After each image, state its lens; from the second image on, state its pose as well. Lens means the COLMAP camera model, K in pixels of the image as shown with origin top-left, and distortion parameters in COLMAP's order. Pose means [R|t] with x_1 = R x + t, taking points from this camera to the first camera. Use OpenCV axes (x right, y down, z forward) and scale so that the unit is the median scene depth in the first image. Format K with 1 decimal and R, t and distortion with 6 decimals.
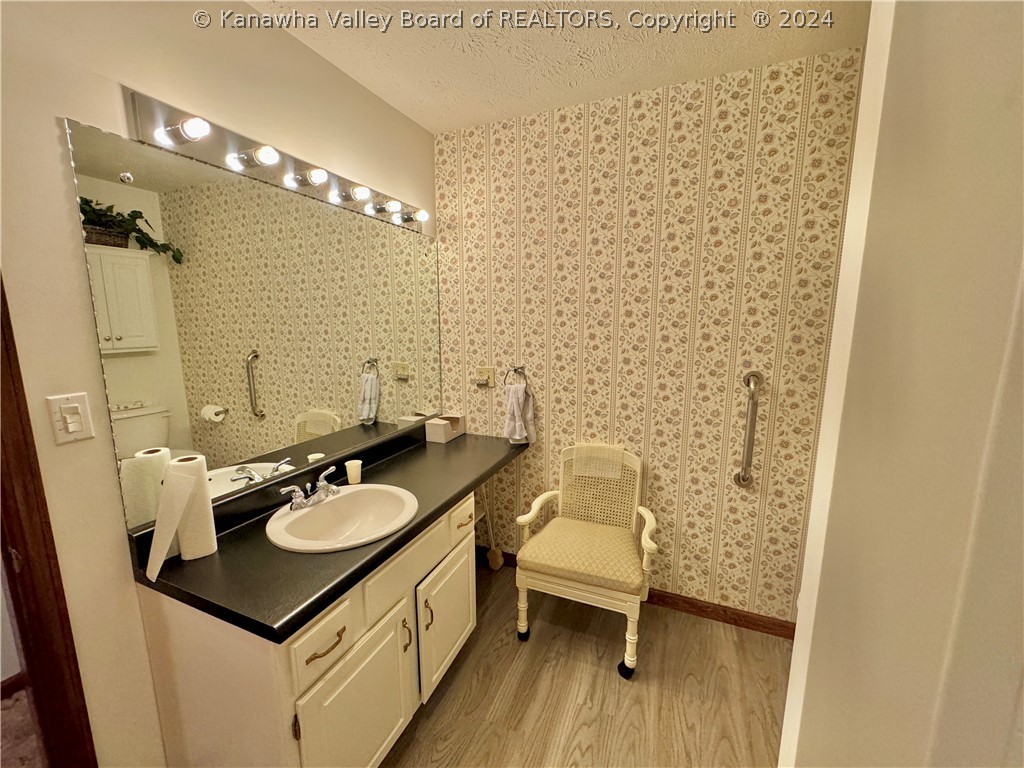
lens RADIAL K [[410.4, 0, 512.0], [0, 410.4, 384.0], [0, 0, 1]] dist [0.002358, -0.000370]
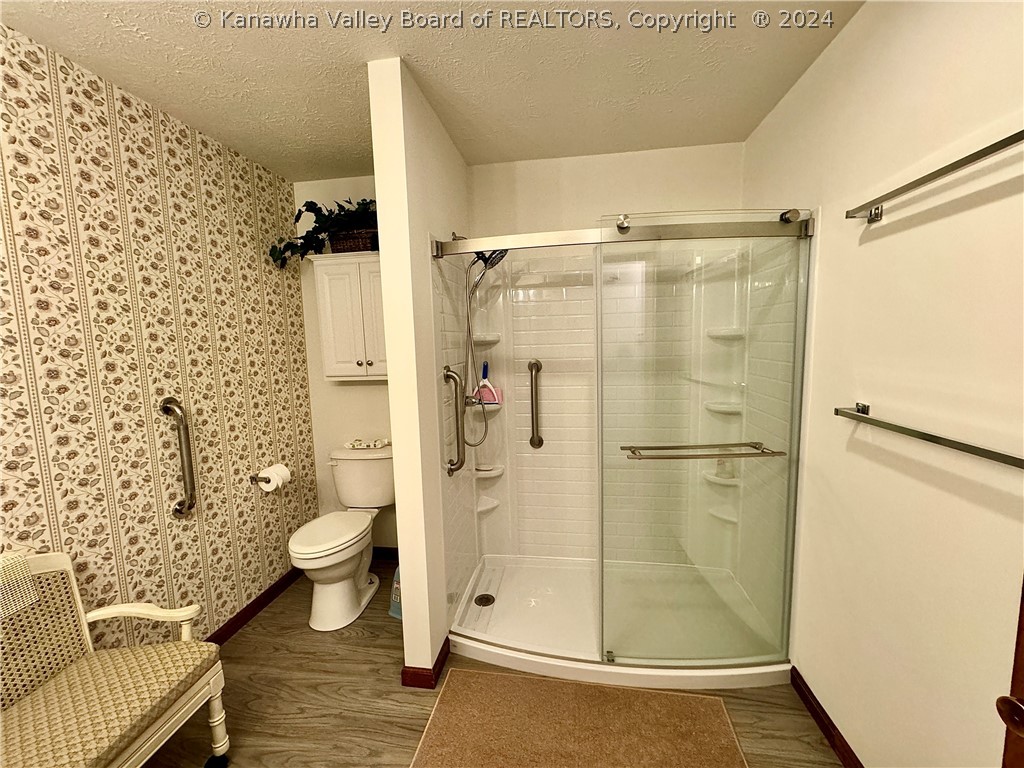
lens RADIAL K [[410.4, 0, 512.0], [0, 410.4, 384.0], [0, 0, 1]] dist [0.002358, -0.000370]
pose [[-0.248670, -0.098916, 0.963524, -0.534060], [0.178474, 0.973059, 0.145956, -0.057448], [-0.952003, 0.208259, -0.224316, 0.417386]]
